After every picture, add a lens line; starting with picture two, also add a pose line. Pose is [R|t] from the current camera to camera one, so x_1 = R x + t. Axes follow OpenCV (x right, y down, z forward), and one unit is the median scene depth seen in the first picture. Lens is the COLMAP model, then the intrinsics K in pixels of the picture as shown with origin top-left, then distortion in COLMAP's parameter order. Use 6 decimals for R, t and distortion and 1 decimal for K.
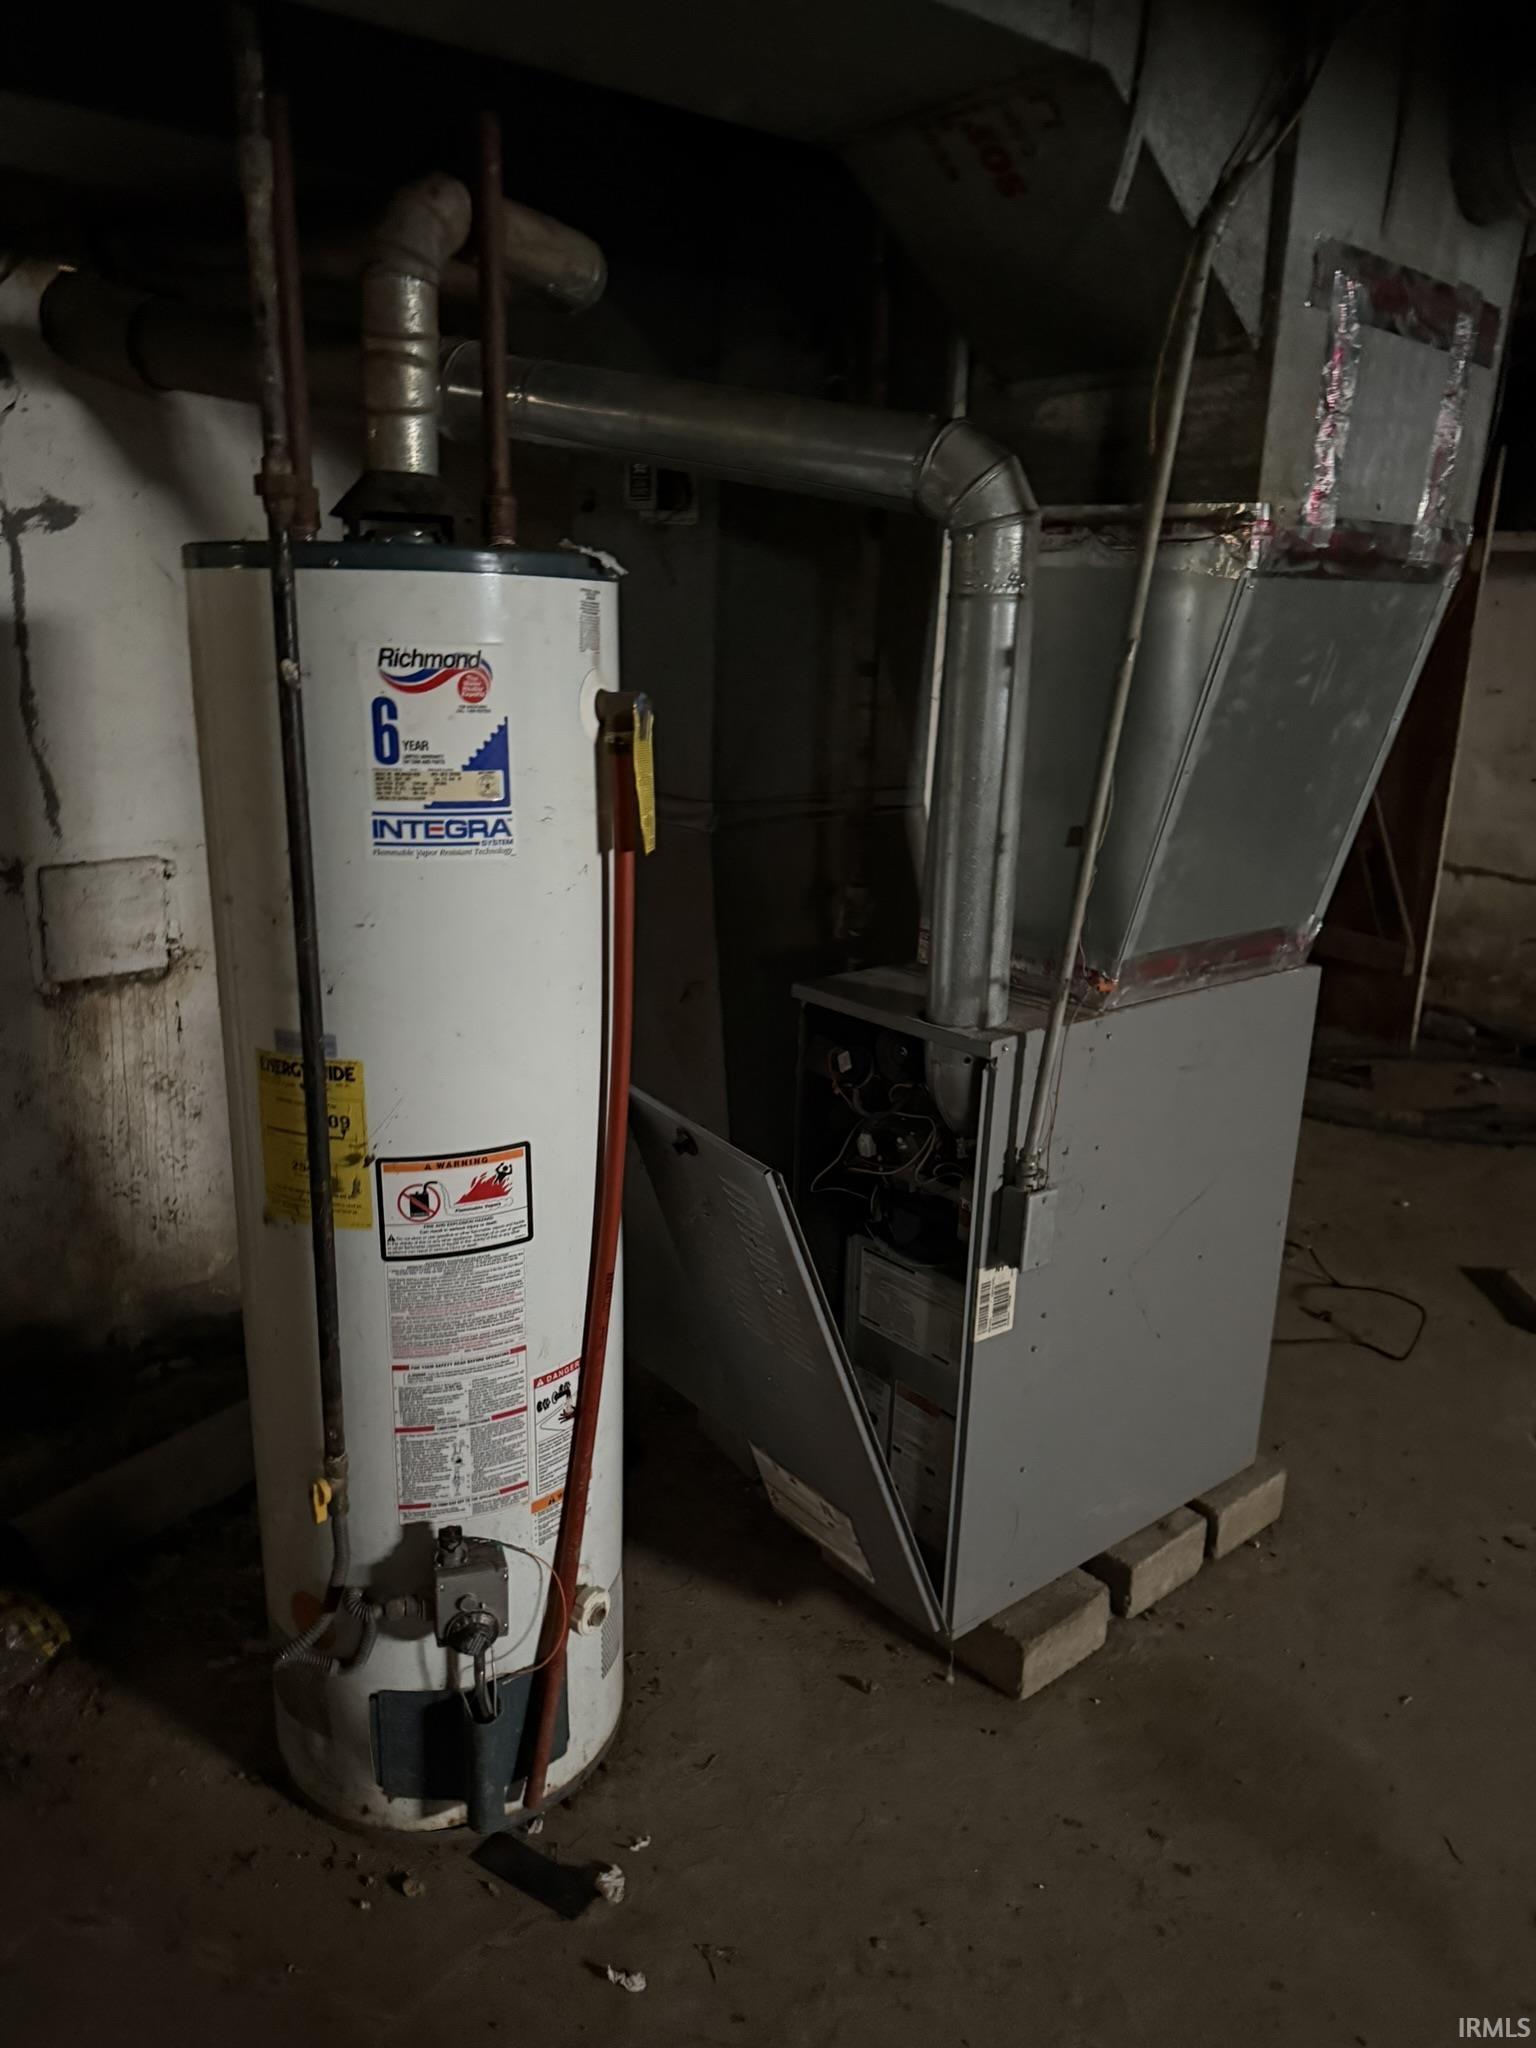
lens RADIAL K [[1439.2, 0, 768.0], [0, 1439.2, 1024.0], [0, 0, 1]] dist [0.103658, -0.176726]
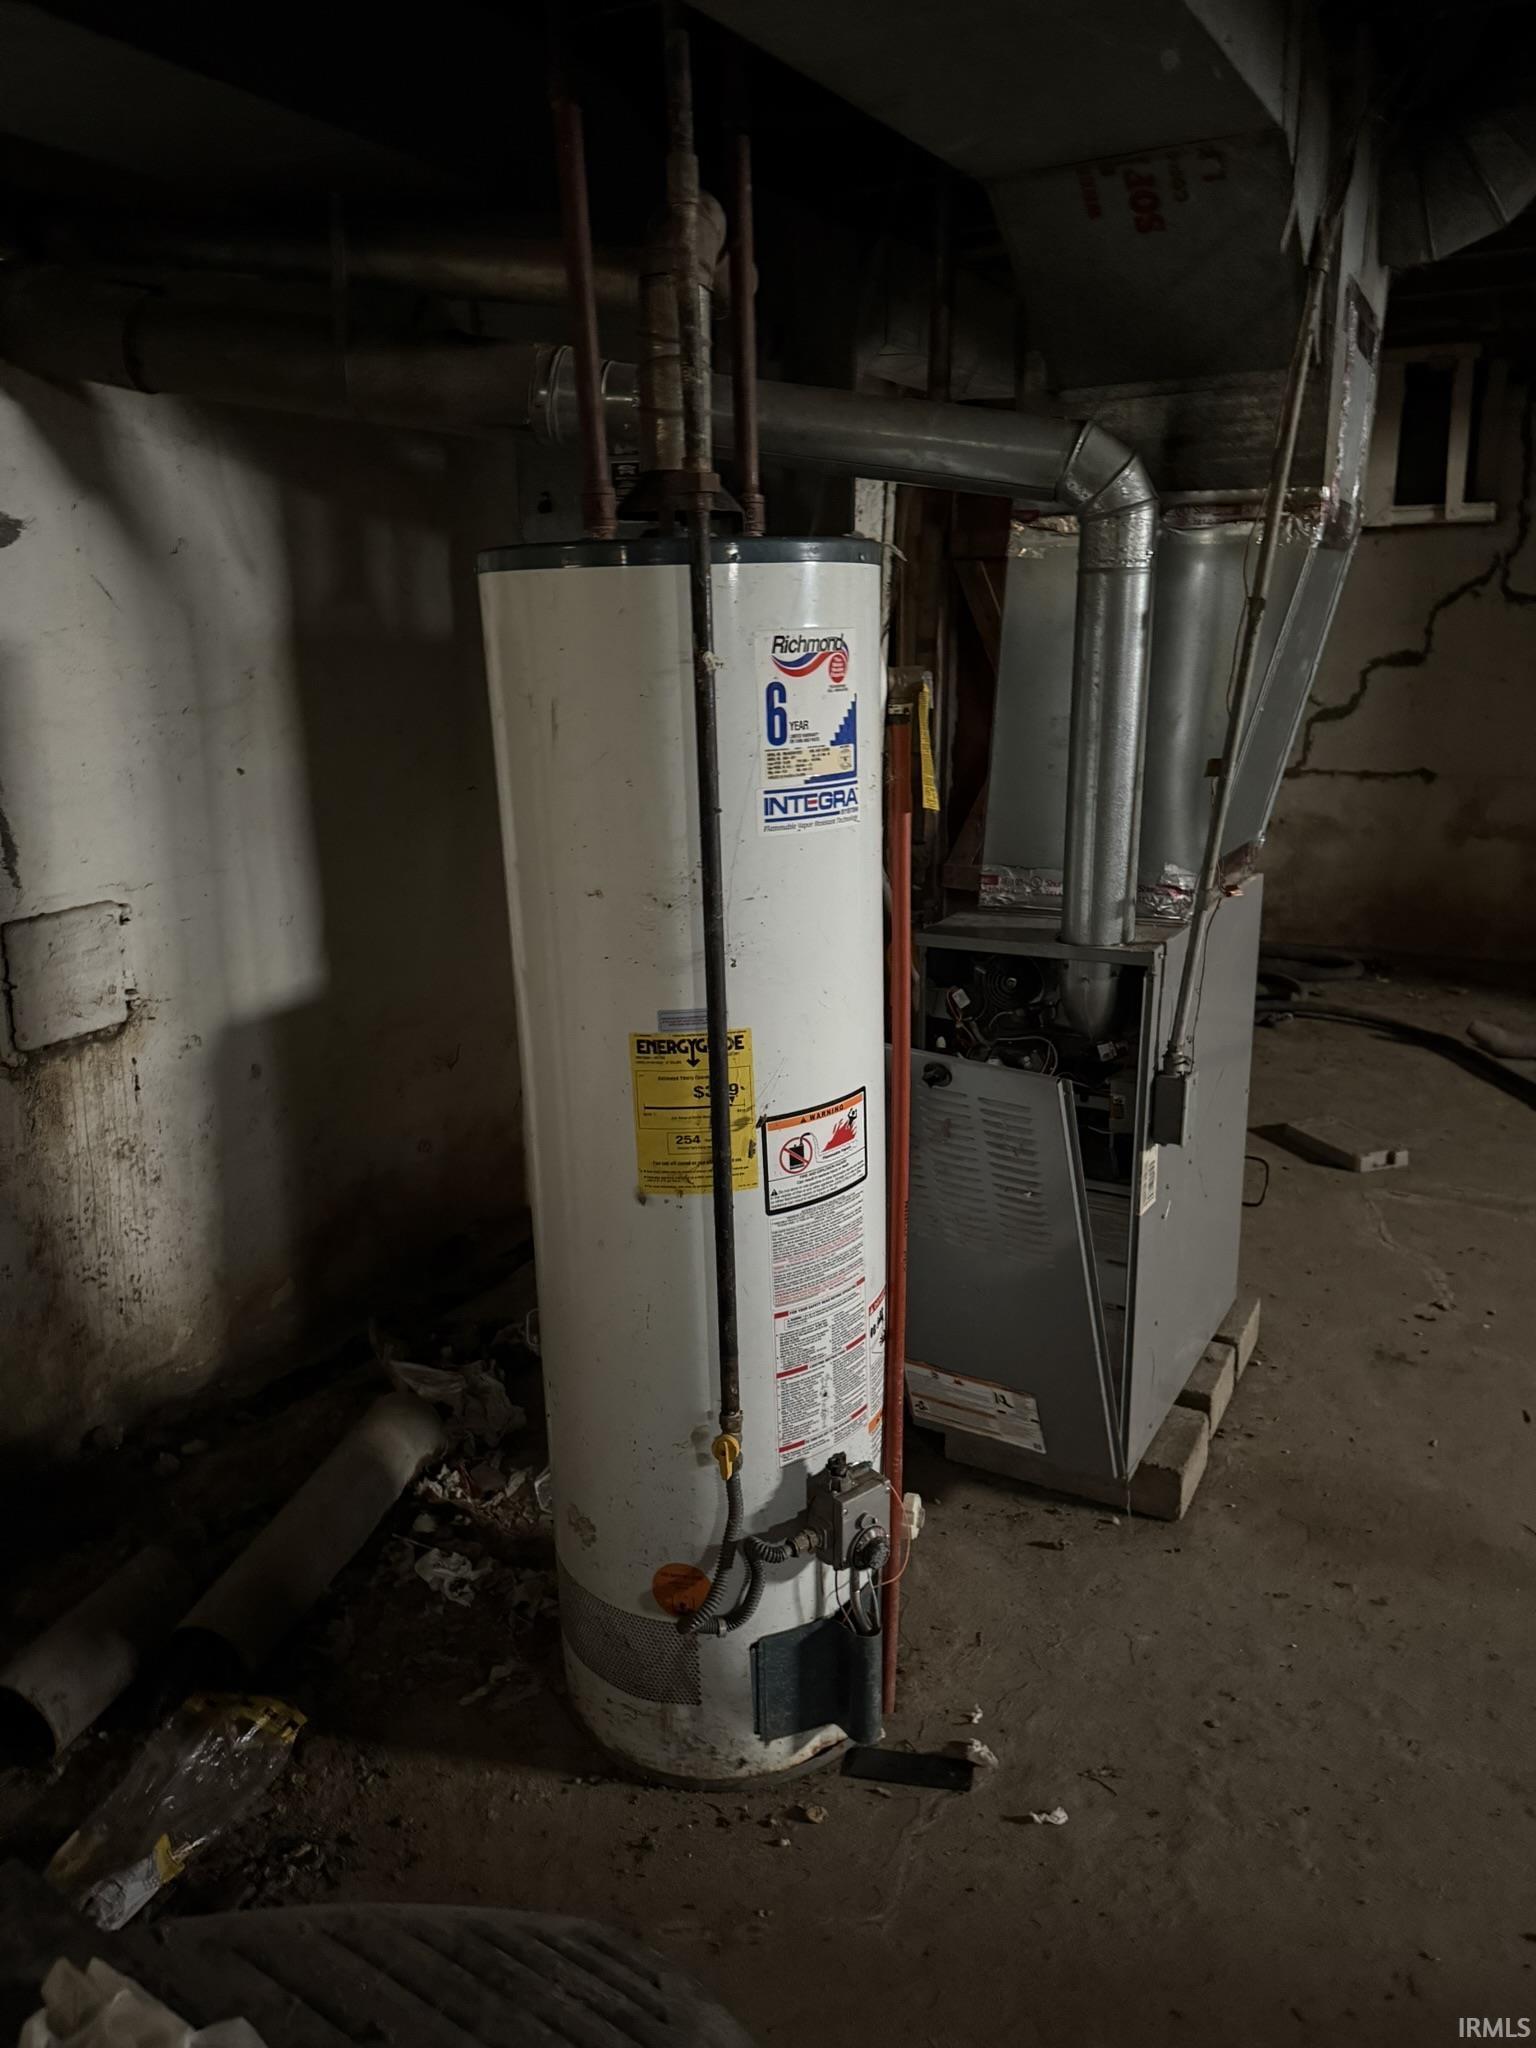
lens RADIAL K [[1438.8, 0, 756.0], [0, 1438.8, 1022.2], [0, 0, 1]] dist [0.151776, -0.294438]
pose [[0.931573, -0.139384, 0.335773, -0.567357], [0.141966, 0.989726, 0.016977, 0.003483], [-0.334690, 0.031853, 0.941790, 0.001601]]
